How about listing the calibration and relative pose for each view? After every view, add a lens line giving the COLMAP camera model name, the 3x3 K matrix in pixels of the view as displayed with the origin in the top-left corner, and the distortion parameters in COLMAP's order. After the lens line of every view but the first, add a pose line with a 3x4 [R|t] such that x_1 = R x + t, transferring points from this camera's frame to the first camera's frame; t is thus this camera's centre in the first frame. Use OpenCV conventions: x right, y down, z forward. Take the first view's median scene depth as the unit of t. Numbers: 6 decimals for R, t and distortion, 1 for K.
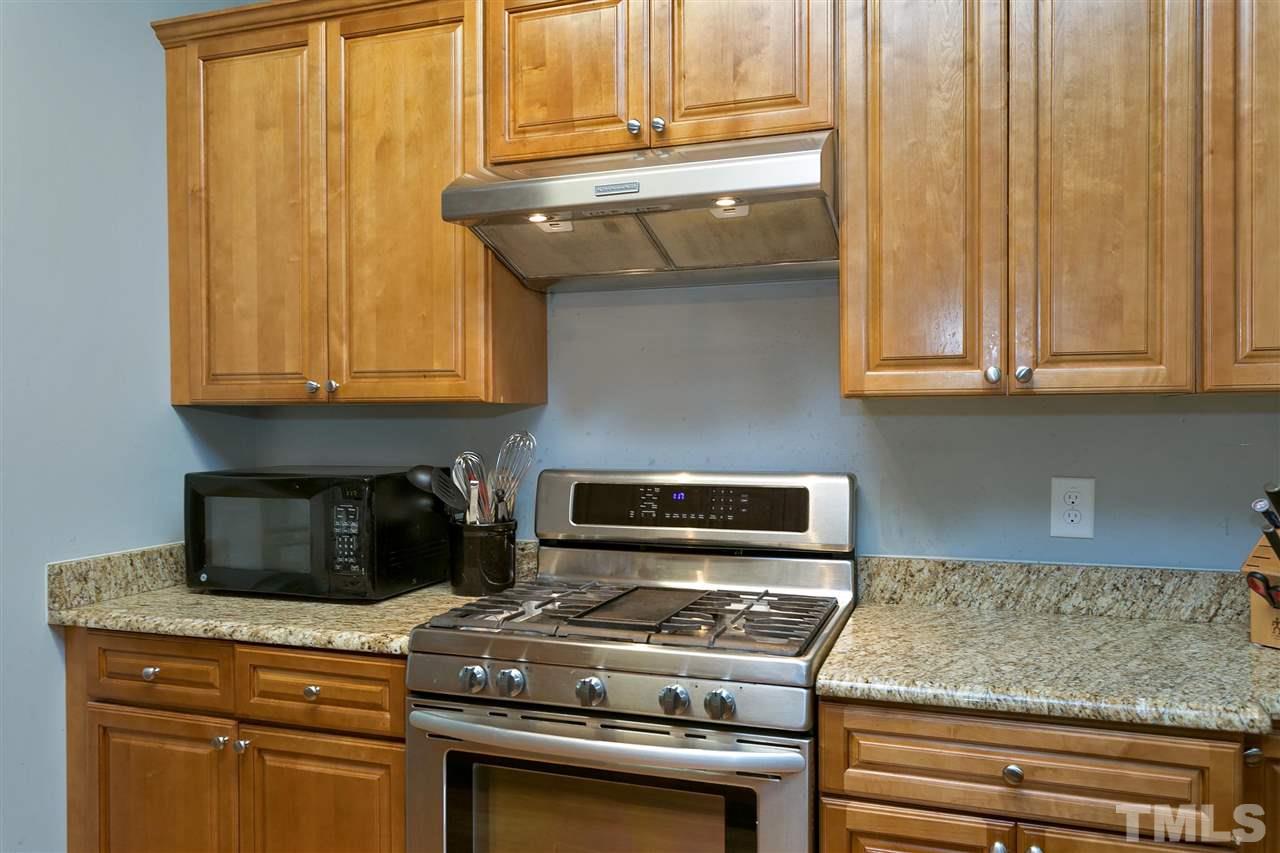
lens RADIAL K [[905.4, 0, 668.3], [0, 905.4, 401.7], [0, 0, 1]] dist [0.001607, -0.000072]
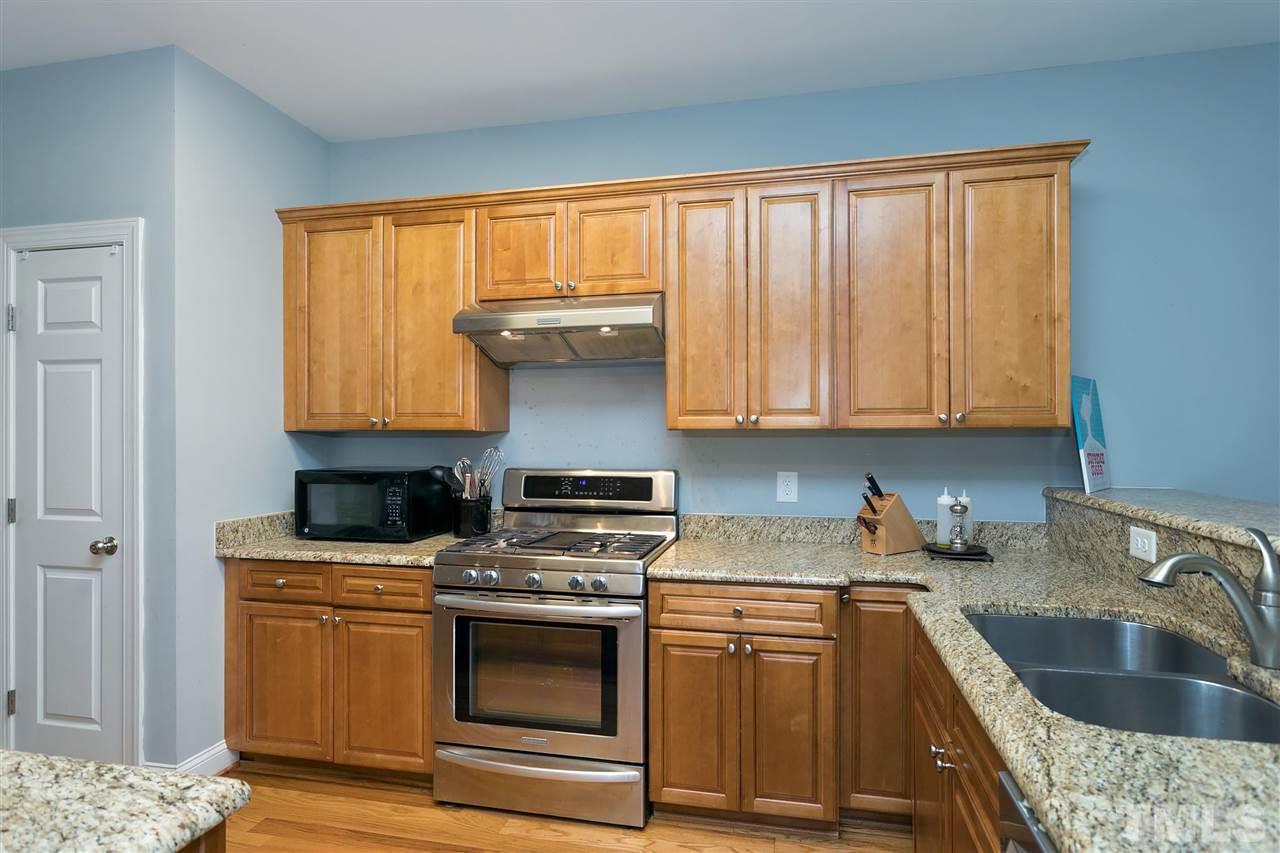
lens RADIAL K [[598.8, 0, 666.8], [0, 598.8, 428.1], [0, 0, 1]] dist [0.001663, 0.000199]
pose [[0.991144, 0.006636, 0.132624, 0.020863], [-0.007077, 0.999971, 0.002857, -0.011525], [-0.132602, -0.003771, 0.991162, -0.251726]]
